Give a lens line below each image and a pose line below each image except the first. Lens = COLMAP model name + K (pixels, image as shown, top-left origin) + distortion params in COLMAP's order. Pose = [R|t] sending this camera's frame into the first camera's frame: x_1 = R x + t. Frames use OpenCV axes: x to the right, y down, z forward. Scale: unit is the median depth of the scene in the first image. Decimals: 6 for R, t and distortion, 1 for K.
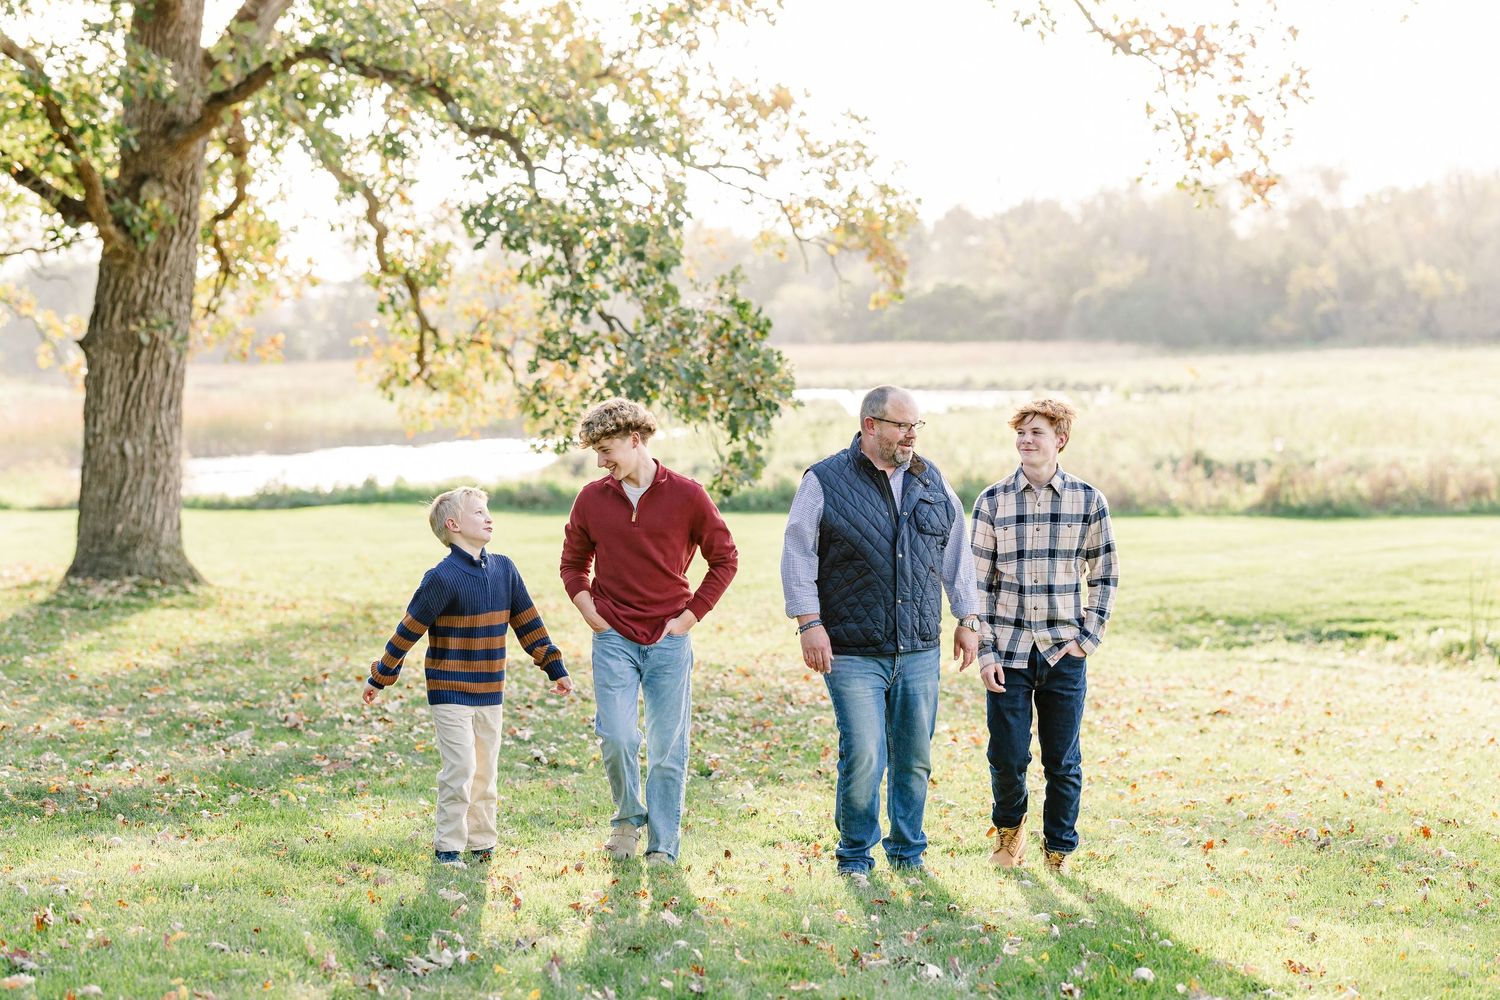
lens RADIAL K [[3733.3, 0, 750.0], [0, 3733.3, 500.0], [0, 0, 1]] dist [-0.020198, 0.142083]
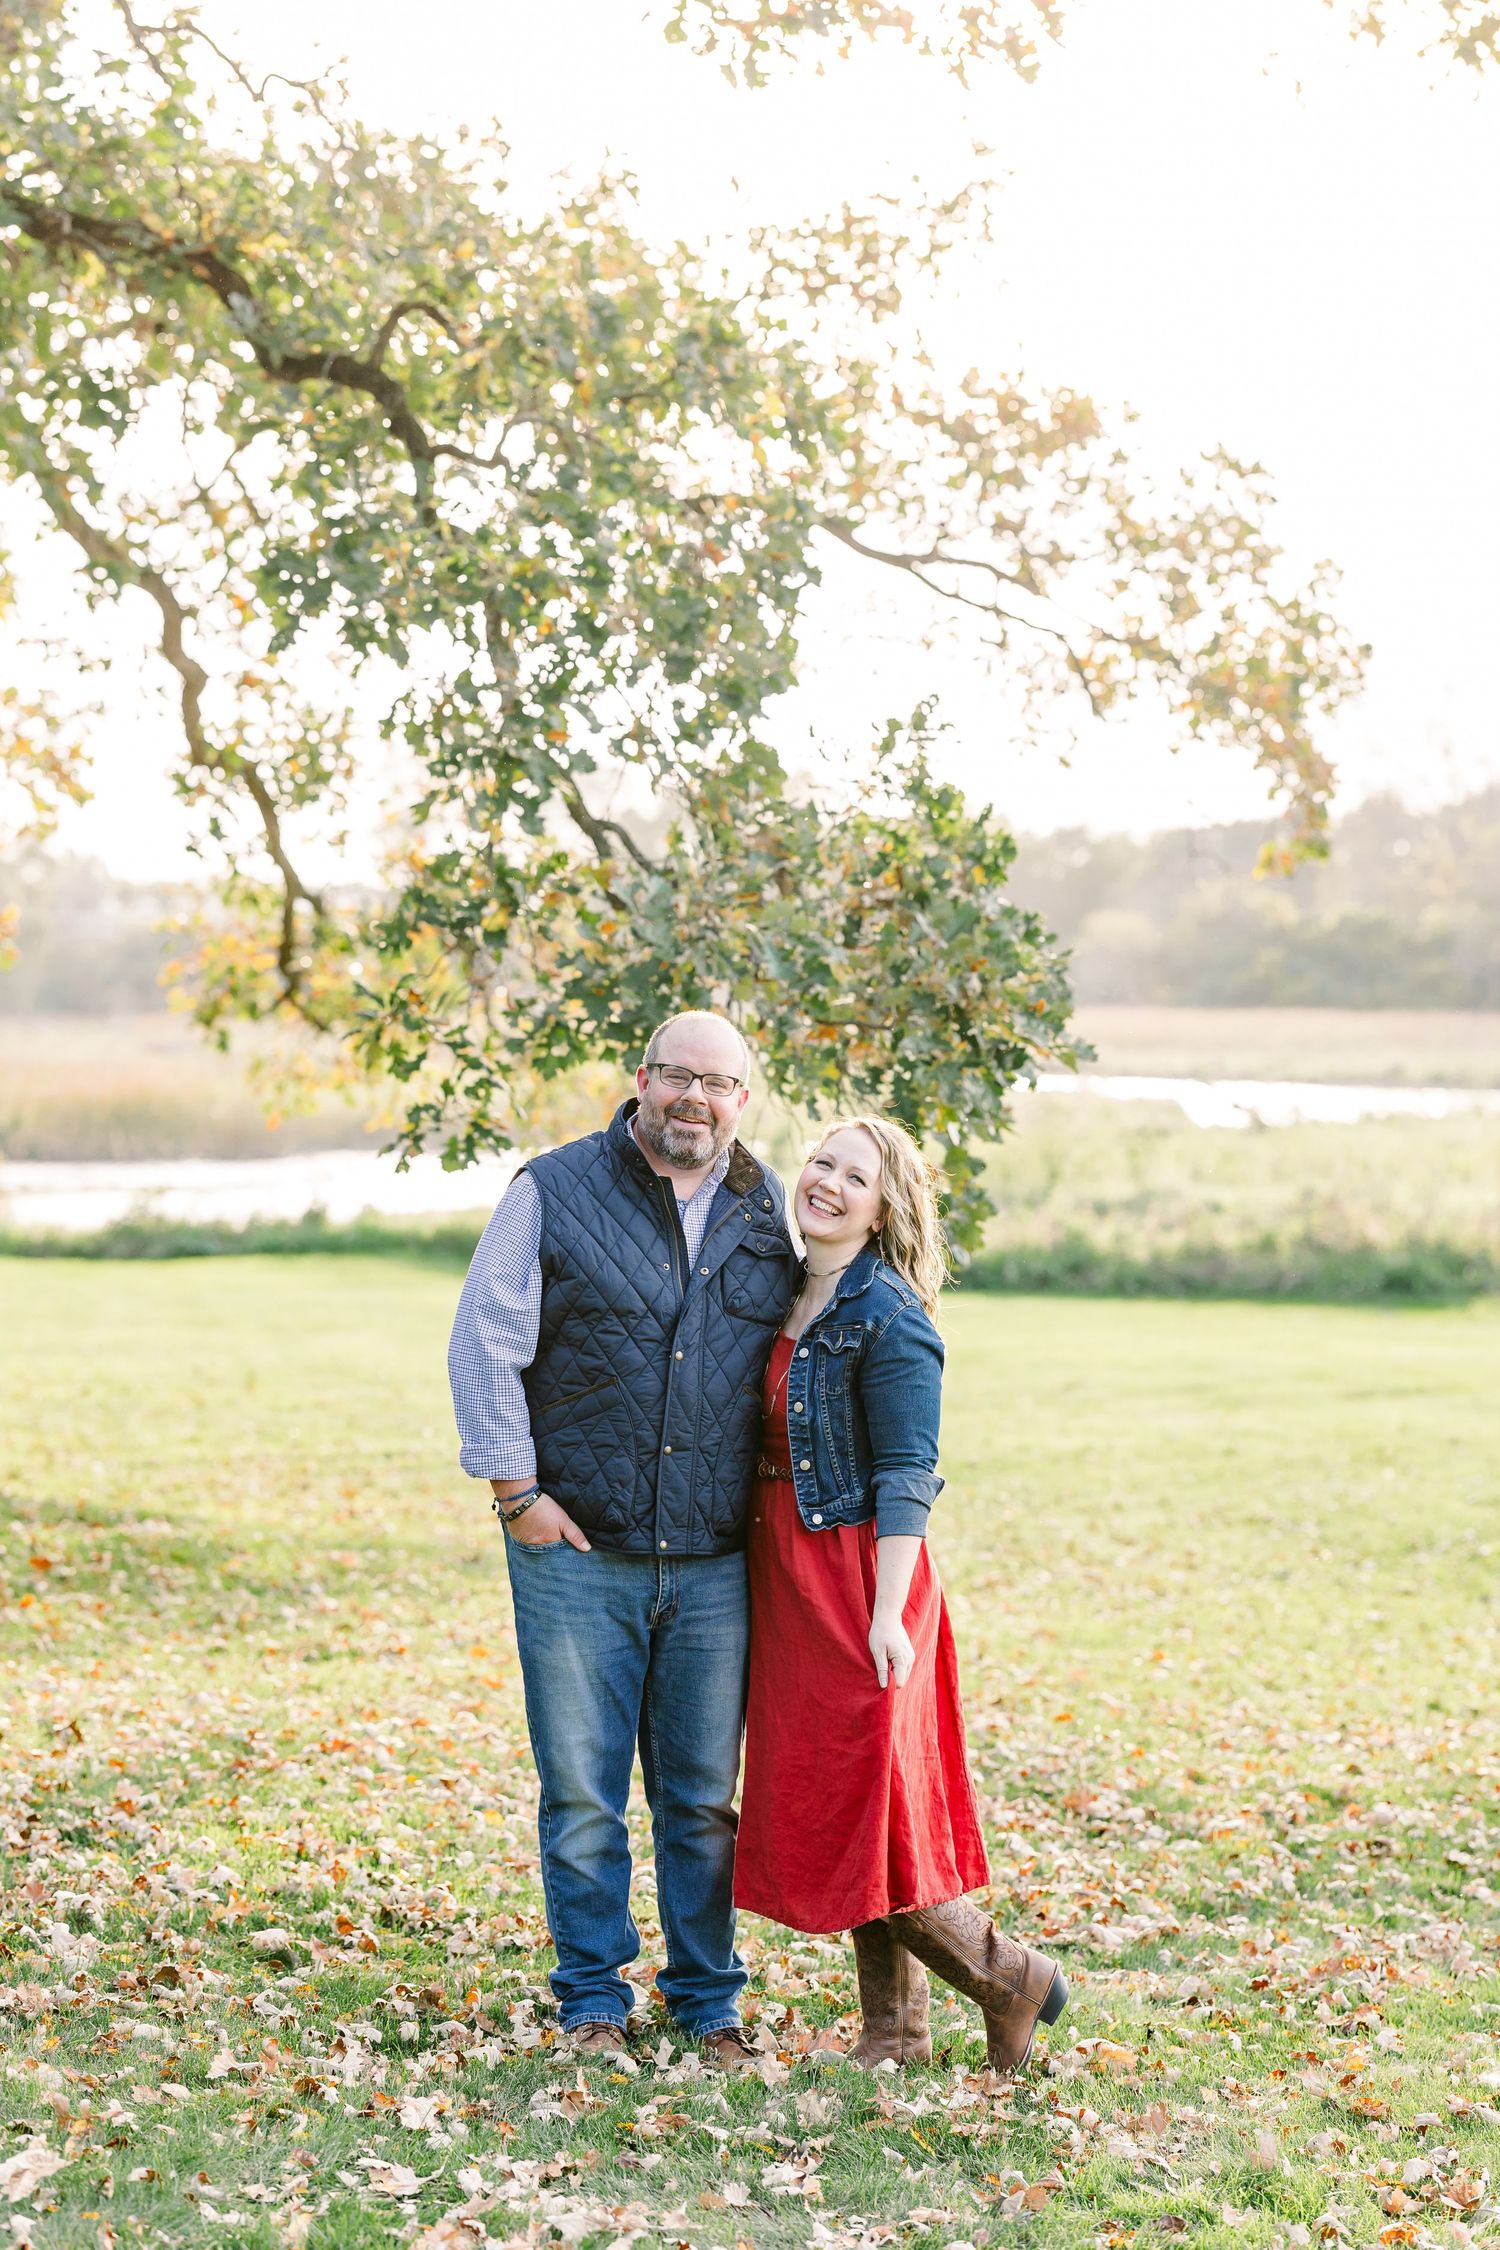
lens RADIAL K [[5600.0, 0, 750.0], [0, 5600.0, 1125.0], [0, 0, 1]] dist [-0.020198, 0.142083]
pose [[0.998264, 0.027873, -0.051878, 0.008977], [-0.029011, 0.999352, -0.021307, -0.005215], [0.051251, 0.022775, 0.998426, 0.405140]]
